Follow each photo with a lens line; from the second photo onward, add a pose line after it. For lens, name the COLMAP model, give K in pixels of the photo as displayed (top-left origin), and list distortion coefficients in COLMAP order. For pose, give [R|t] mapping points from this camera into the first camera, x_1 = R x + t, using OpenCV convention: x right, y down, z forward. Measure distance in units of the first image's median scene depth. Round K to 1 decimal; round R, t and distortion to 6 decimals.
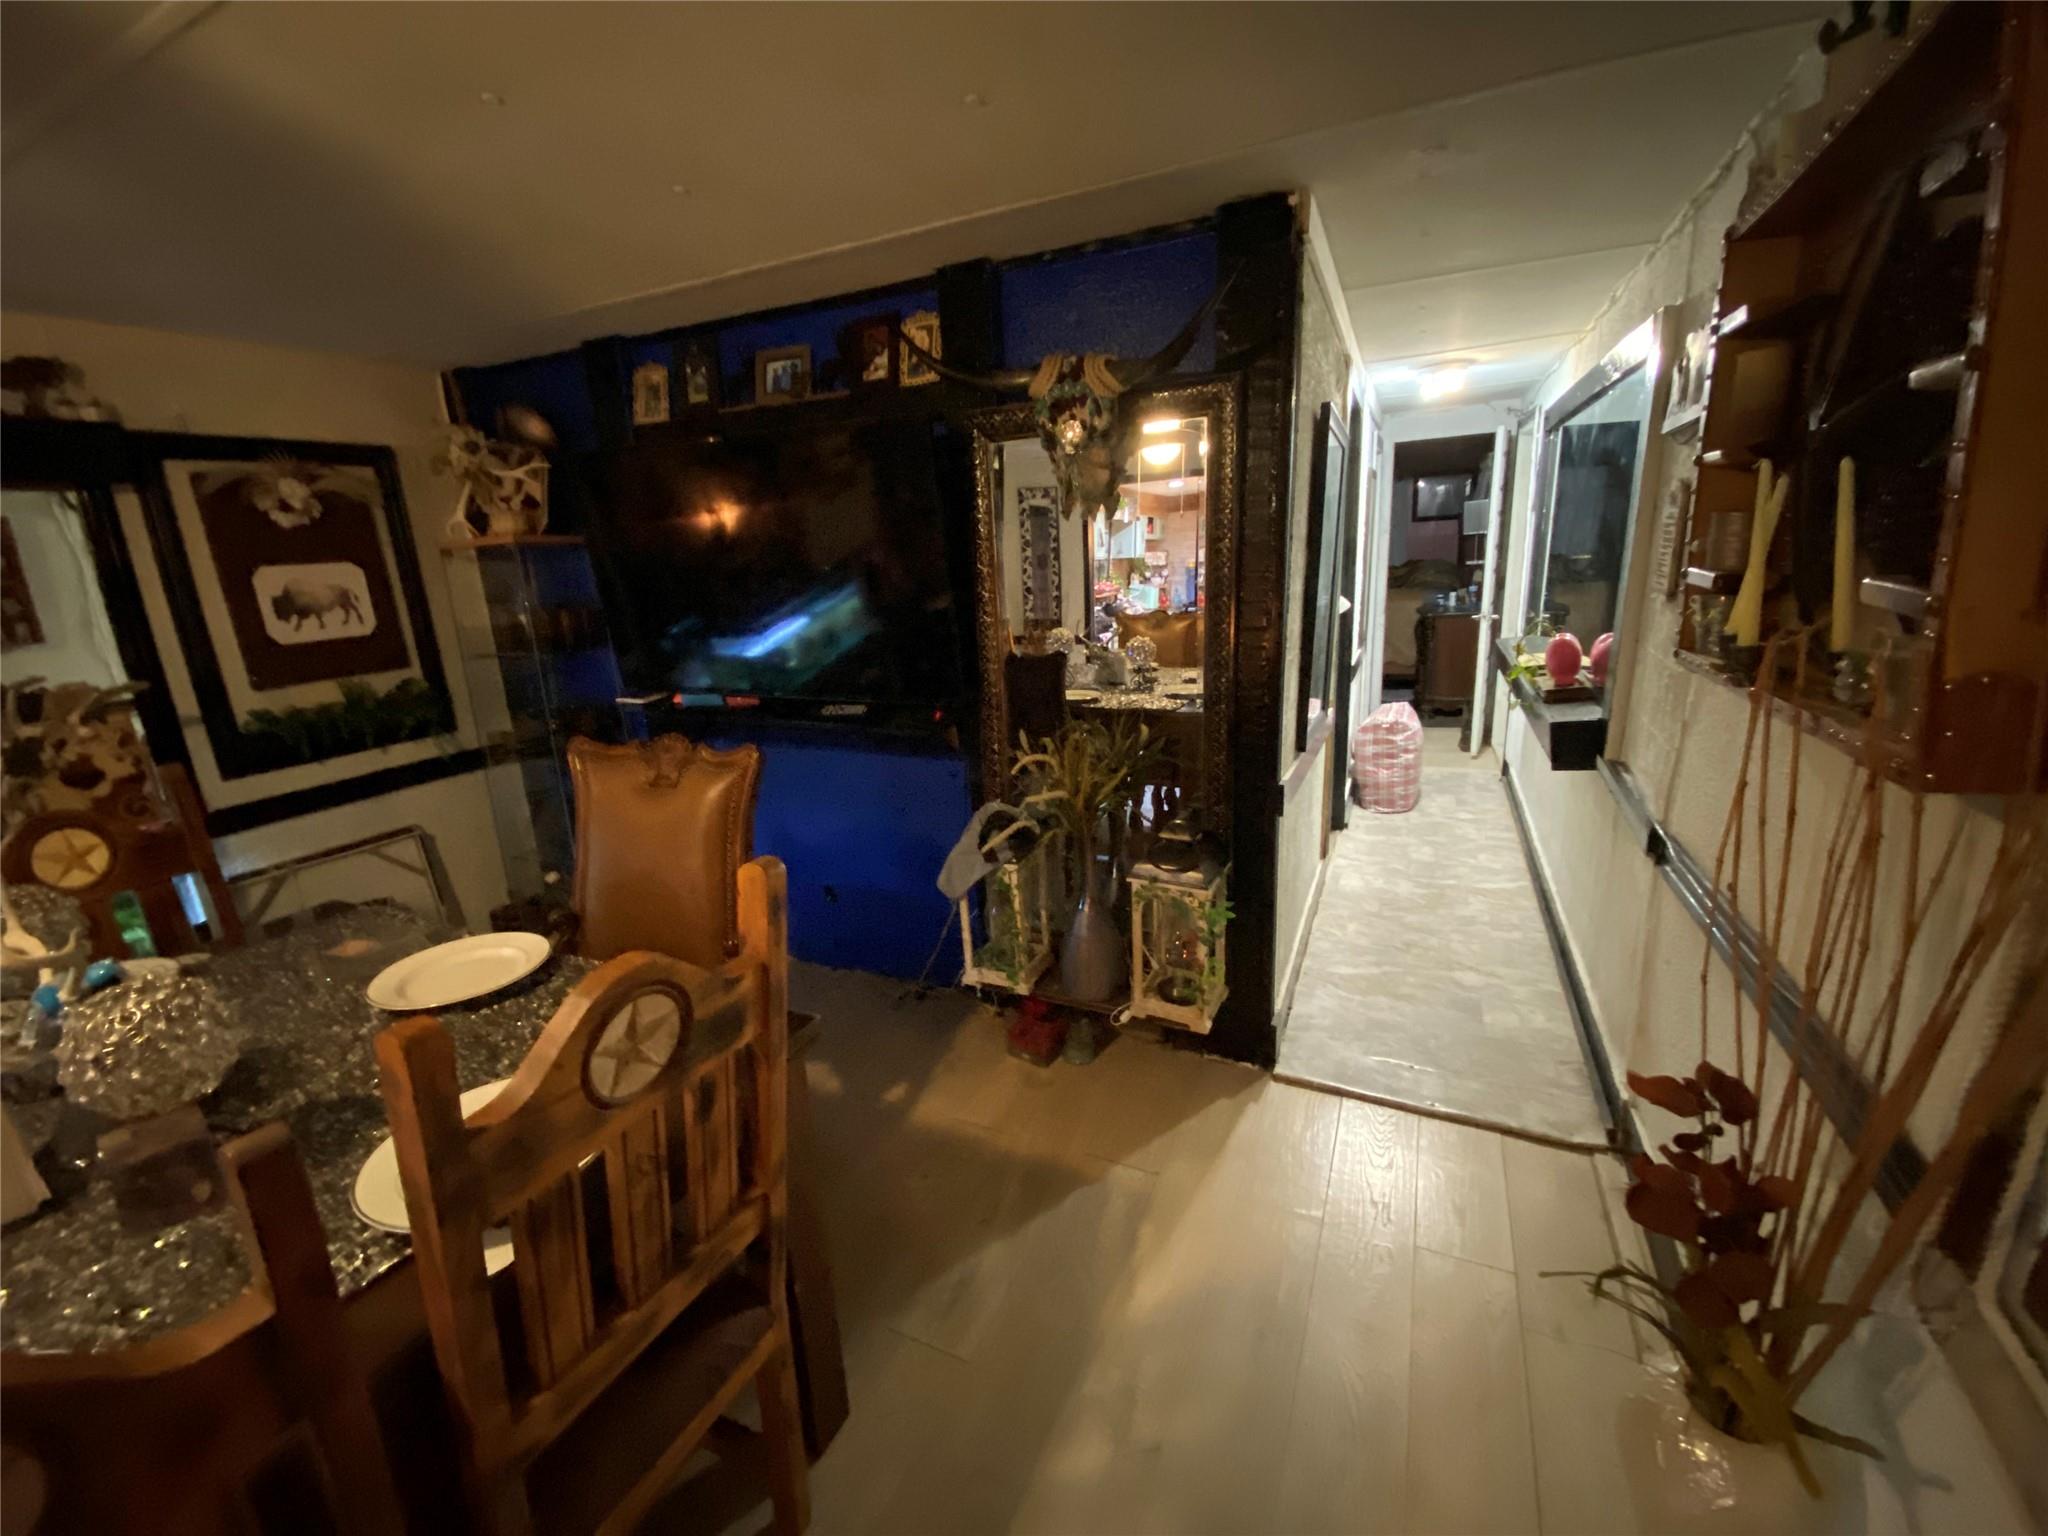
lens RADIAL K [[825.3, 0, 1024.0], [0, 825.3, 768.0], [0, 0, 1]] dist [0.038214, -0.035746]
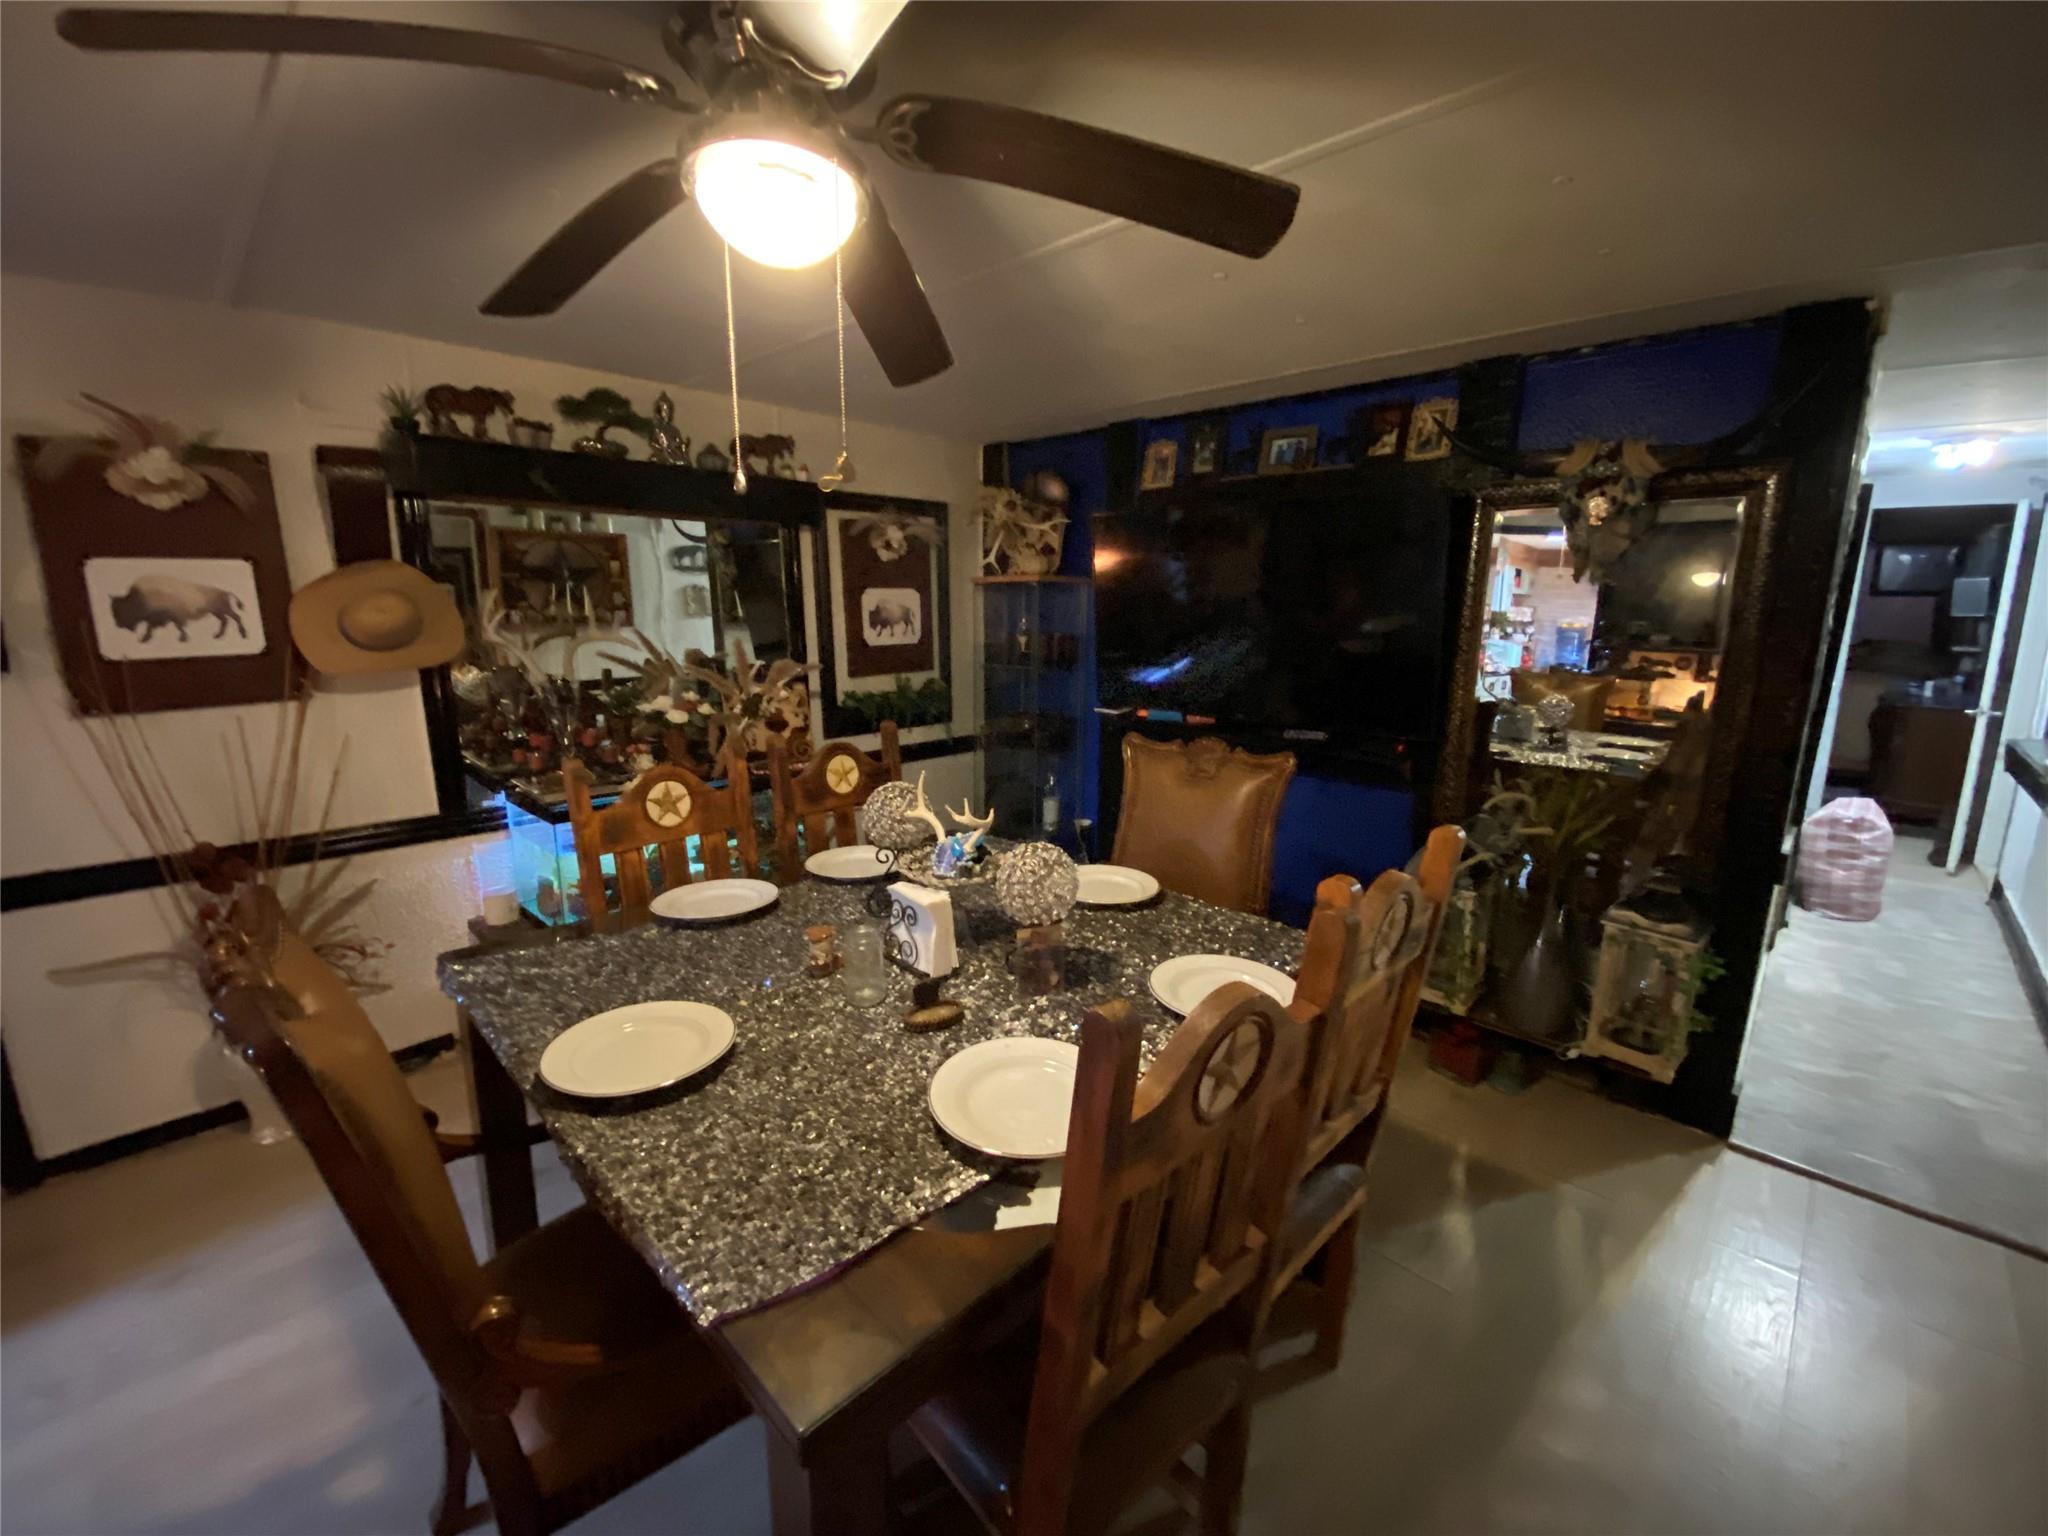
lens RADIAL K [[824.4, 0, 1024.0], [0, 824.4, 768.0], [0, 0, 1]] dist [0.000411, -0.013441]
pose [[0.937521, 0.117616, -0.327447, -0.184631], [-0.132215, 0.990963, -0.022603, 0.046764], [0.321829, 0.064484, 0.944599, -0.180270]]
